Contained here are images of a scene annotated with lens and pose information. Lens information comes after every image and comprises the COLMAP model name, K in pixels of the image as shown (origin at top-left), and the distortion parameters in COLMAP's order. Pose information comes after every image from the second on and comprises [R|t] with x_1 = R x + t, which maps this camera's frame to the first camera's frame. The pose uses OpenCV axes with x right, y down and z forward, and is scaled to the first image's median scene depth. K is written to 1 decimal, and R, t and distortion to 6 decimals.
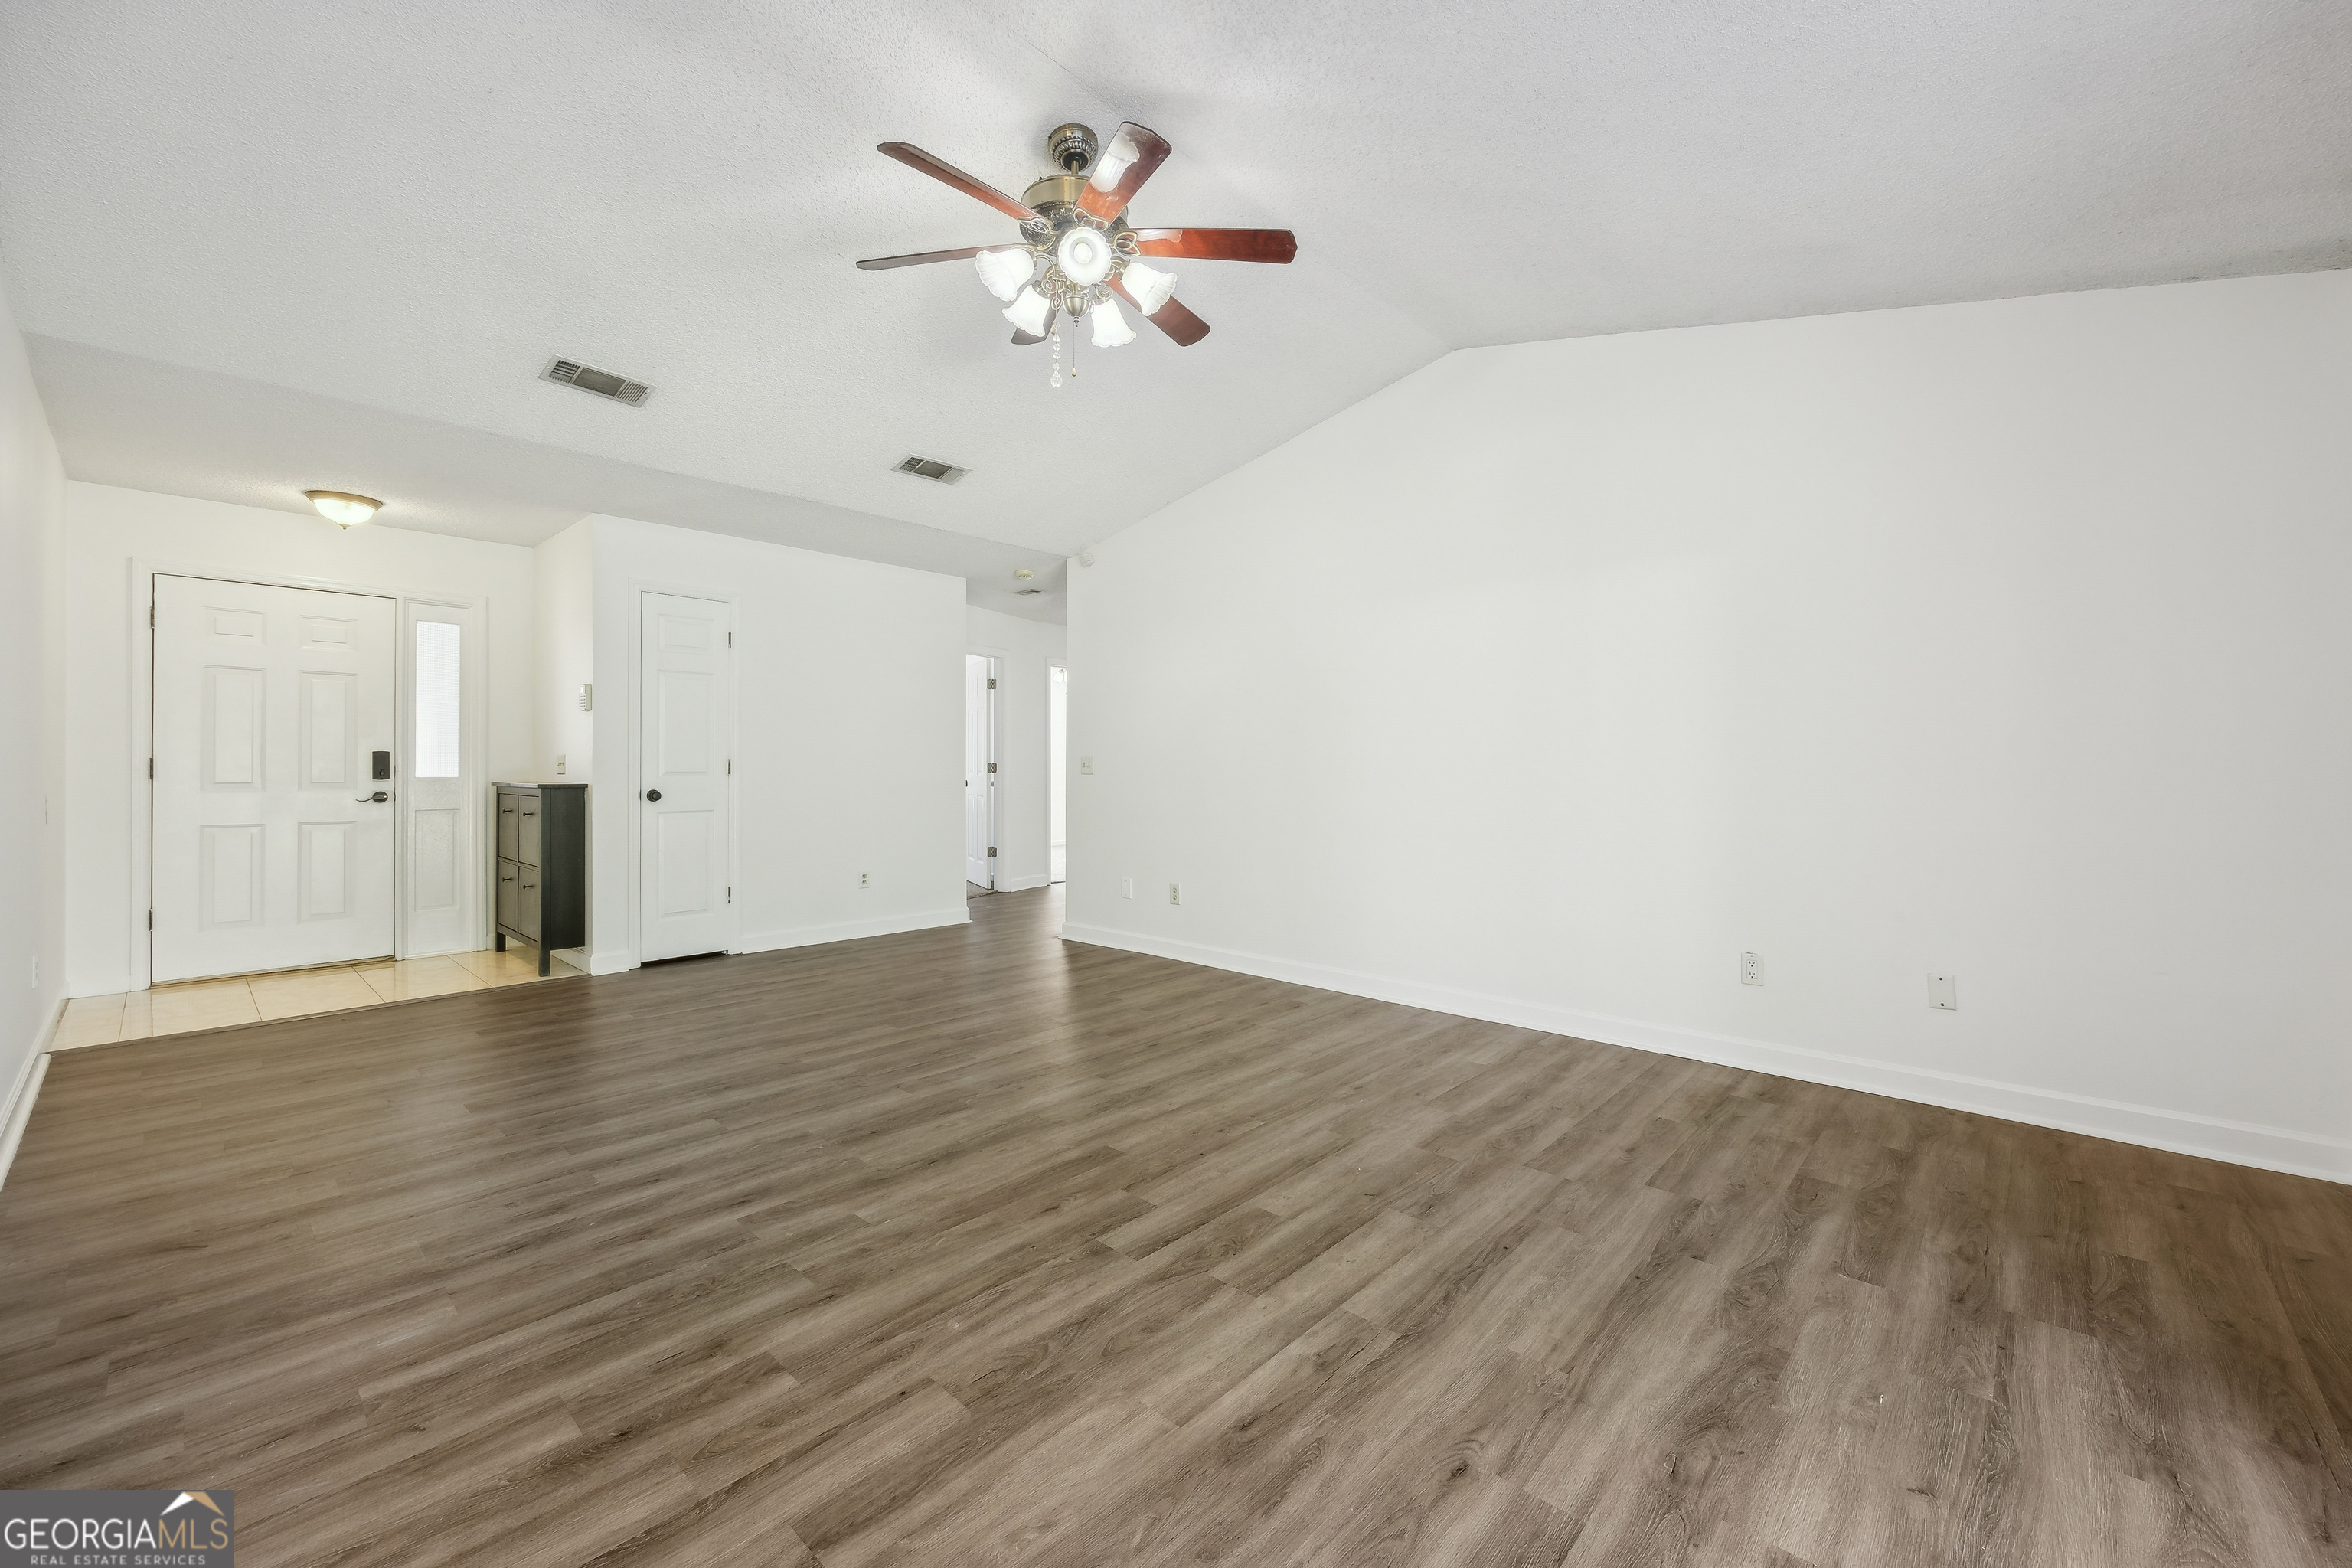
lens RADIAL K [[919.7, 0, 1225.0], [0, 919.7, 757.0], [0, 0, 1]] dist [-0.001120, 0.001165]
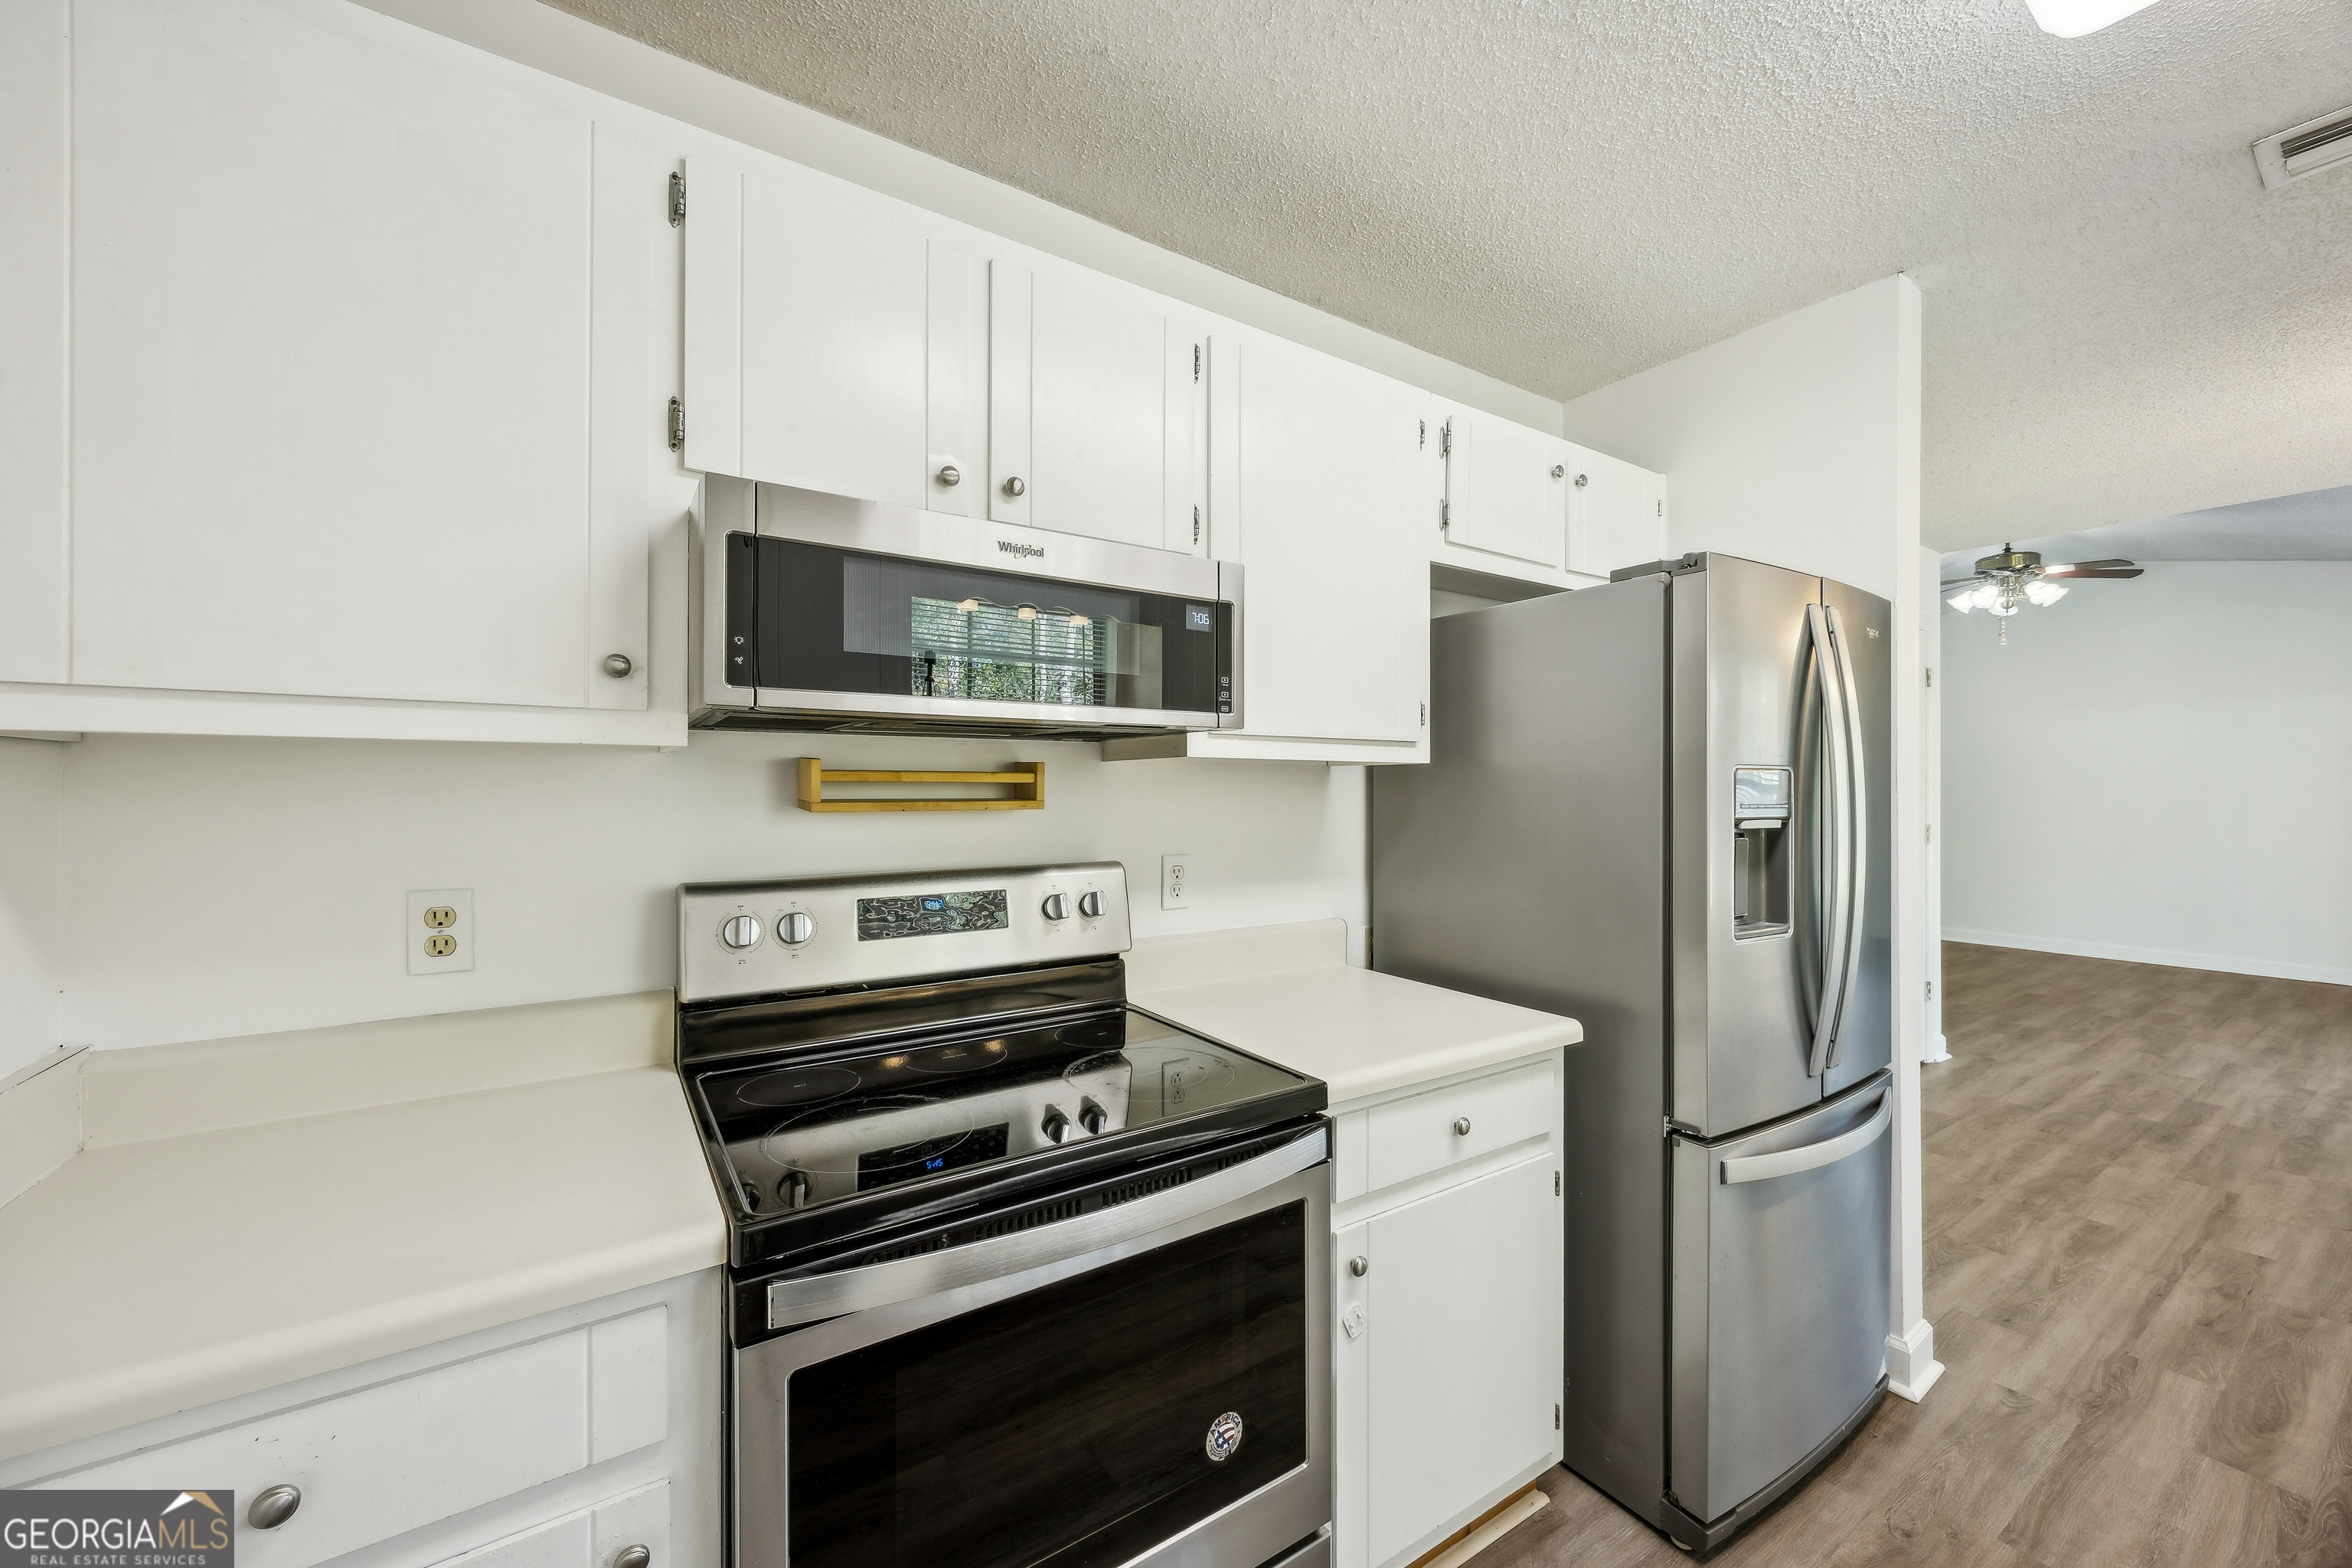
lens RADIAL K [[919.7, 0, 1166.8], [0, 919.7, 773.2], [0, 0, 1]] dist [-0.001120, 0.001165]
pose [[0.967695, -0.000524, -0.252122, -1.288389], [0.001493, 0.999992, 0.003654, -0.088419], [0.252118, -0.003913, 0.967689, -1.334454]]
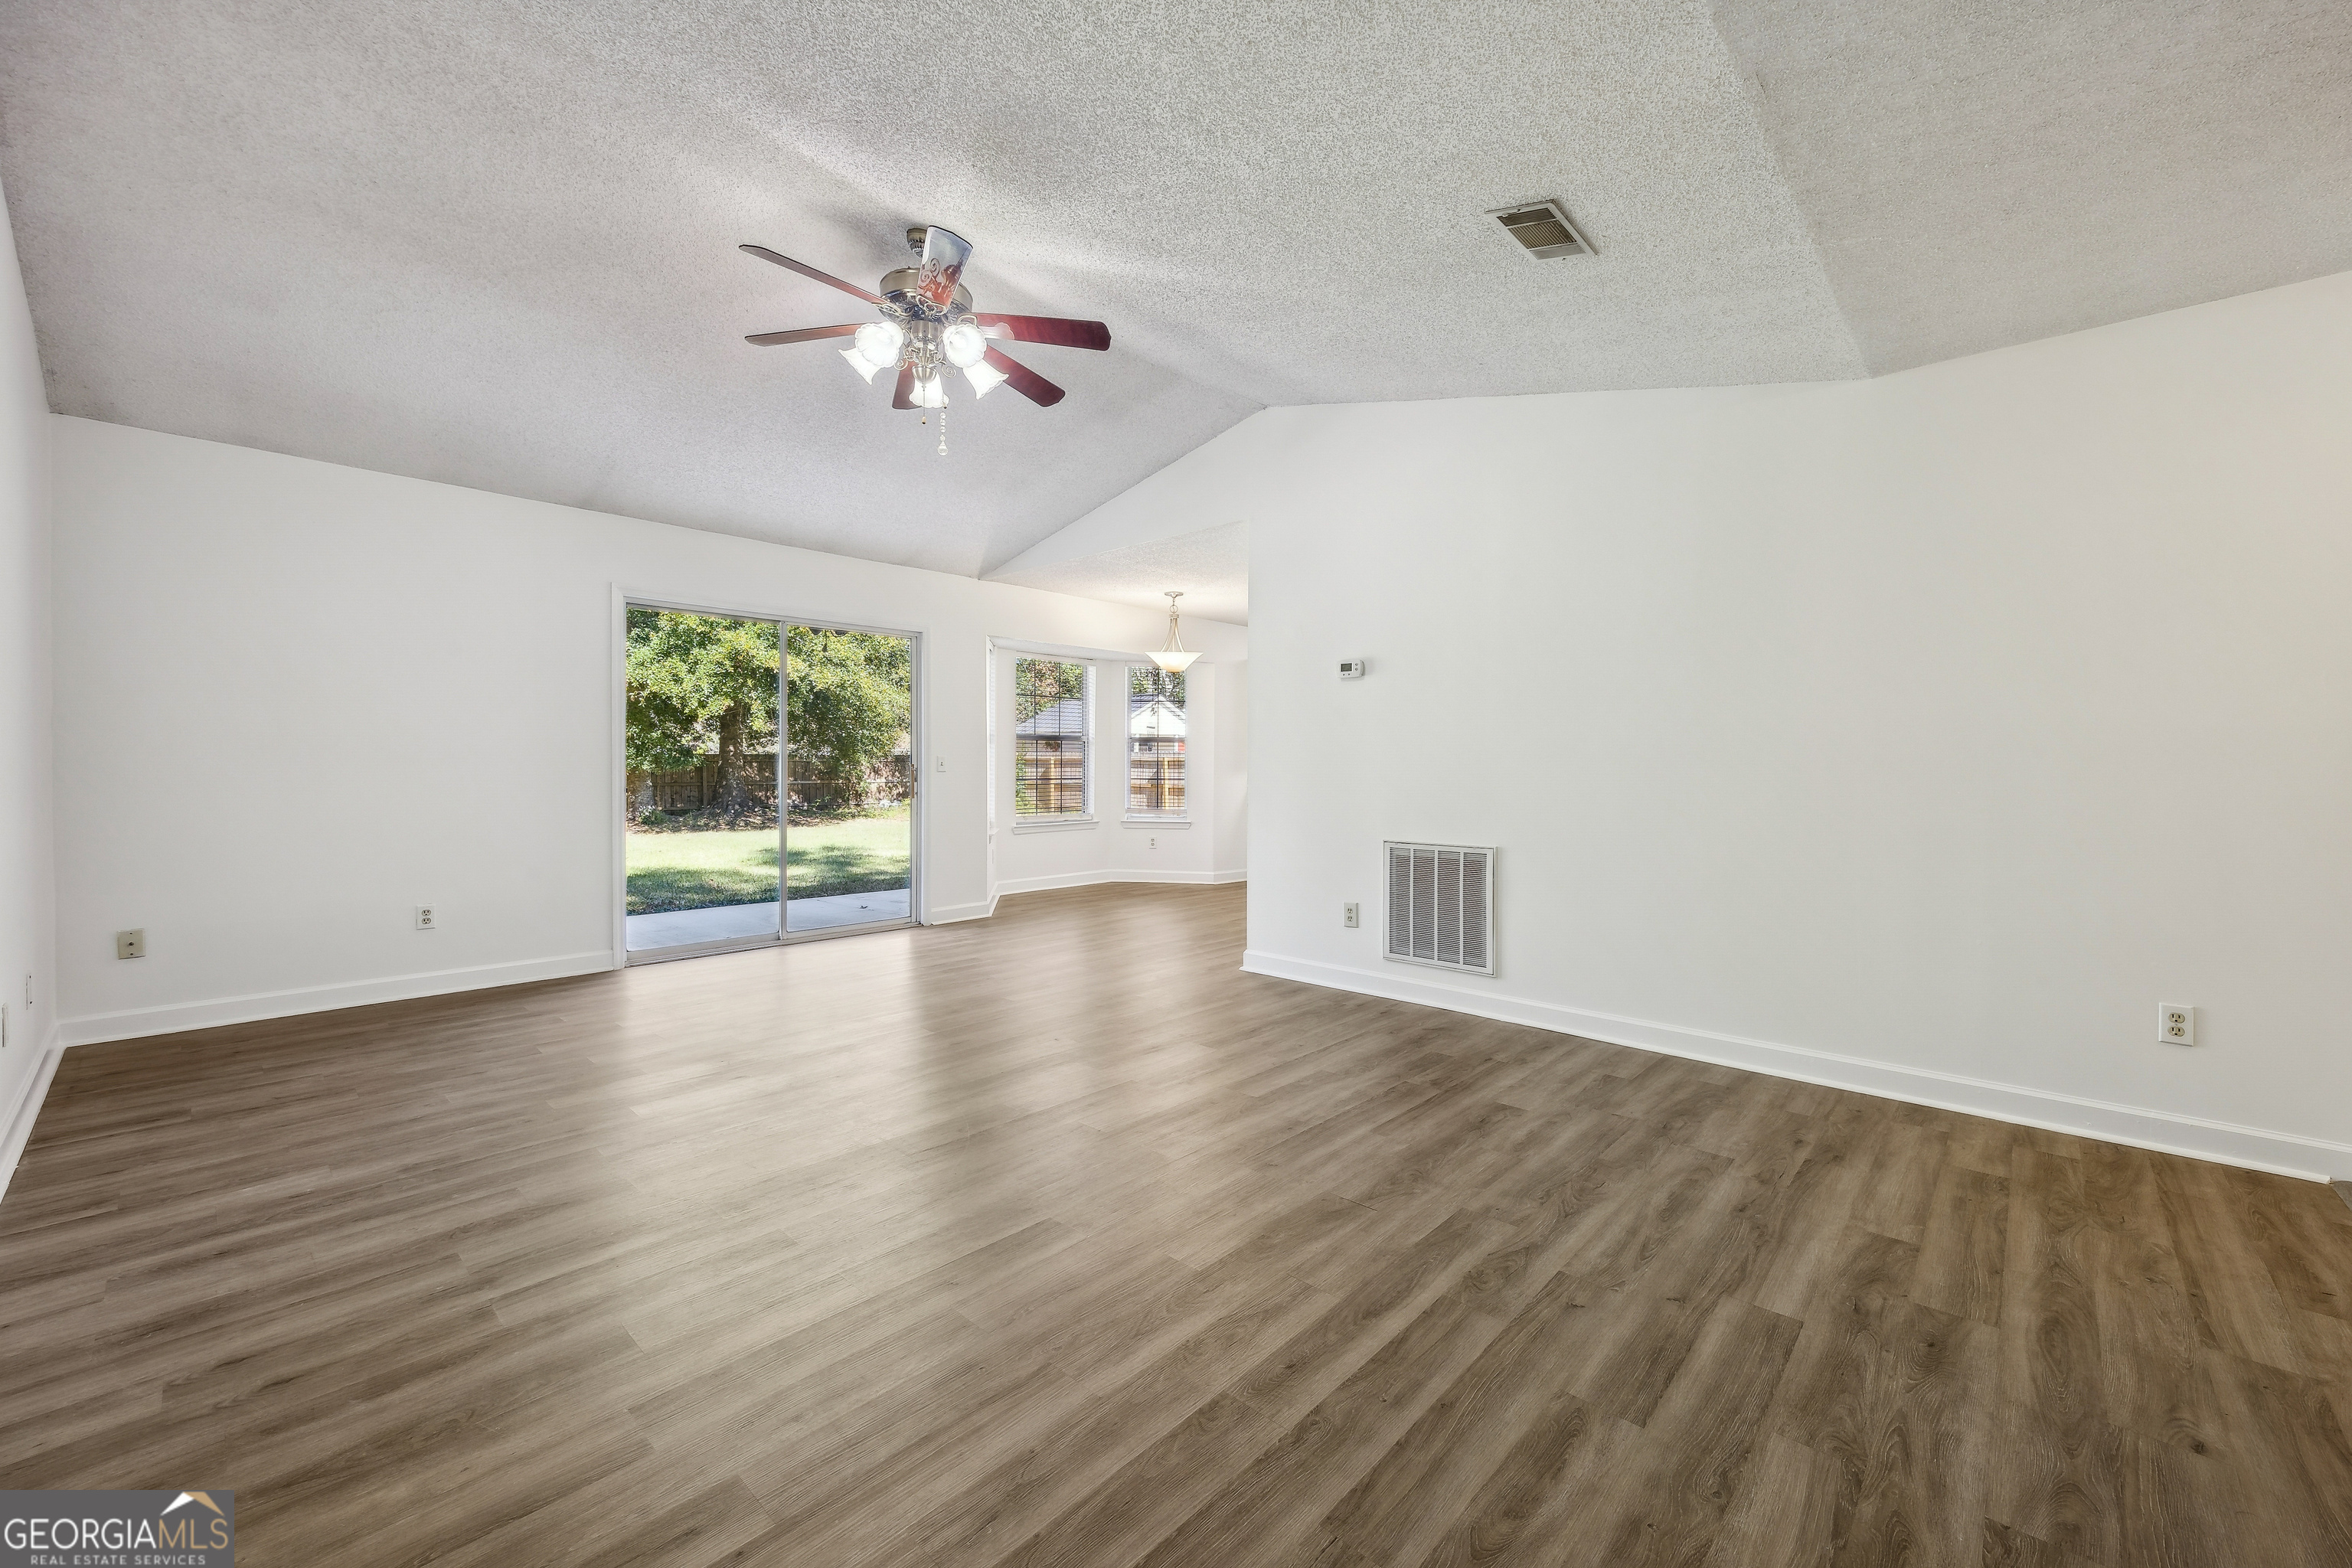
lens RADIAL K [[919.7, 0, 1225.8], [0, 919.7, 766.5], [0, 0, 1]] dist [-0.001120, 0.001165]
pose [[-0.999941, -0.007837, 0.007506, -0.473676], [-0.007907, 0.999926, -0.009295, 0.016566], [-0.007433, -0.009354, -0.999929, 1.854099]]
